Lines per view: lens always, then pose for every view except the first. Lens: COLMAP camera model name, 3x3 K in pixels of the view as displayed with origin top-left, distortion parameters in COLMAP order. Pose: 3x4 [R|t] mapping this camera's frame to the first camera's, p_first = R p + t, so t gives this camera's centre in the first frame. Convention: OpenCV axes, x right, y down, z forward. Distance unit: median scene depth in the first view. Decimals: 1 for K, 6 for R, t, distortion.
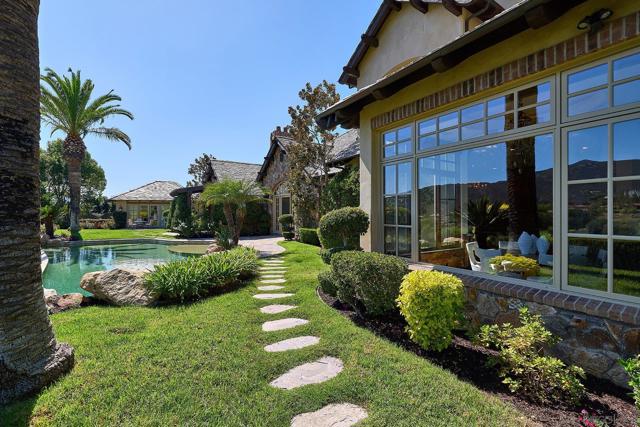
lens RADIAL K [[281.5, 0, 316.8], [0, 281.5, 212.3], [0, 0, 1]] dist [-0.000872, 0.000128]
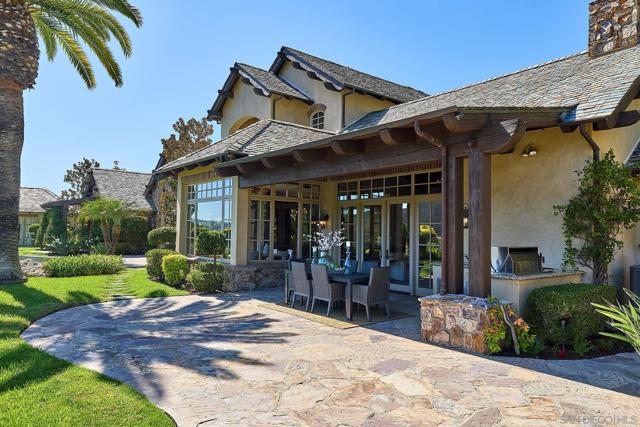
lens RADIAL K [[435.5, 0, 321.0], [0, 435.5, 217.2], [0, 0, 1]] dist [-0.002803, -0.001333]
pose [[0.992736, 0.023504, 0.117992, 0.178190], [-0.019363, 0.999160, -0.036123, 0.000957], [-0.118742, 0.033576, 0.992357, -0.435407]]
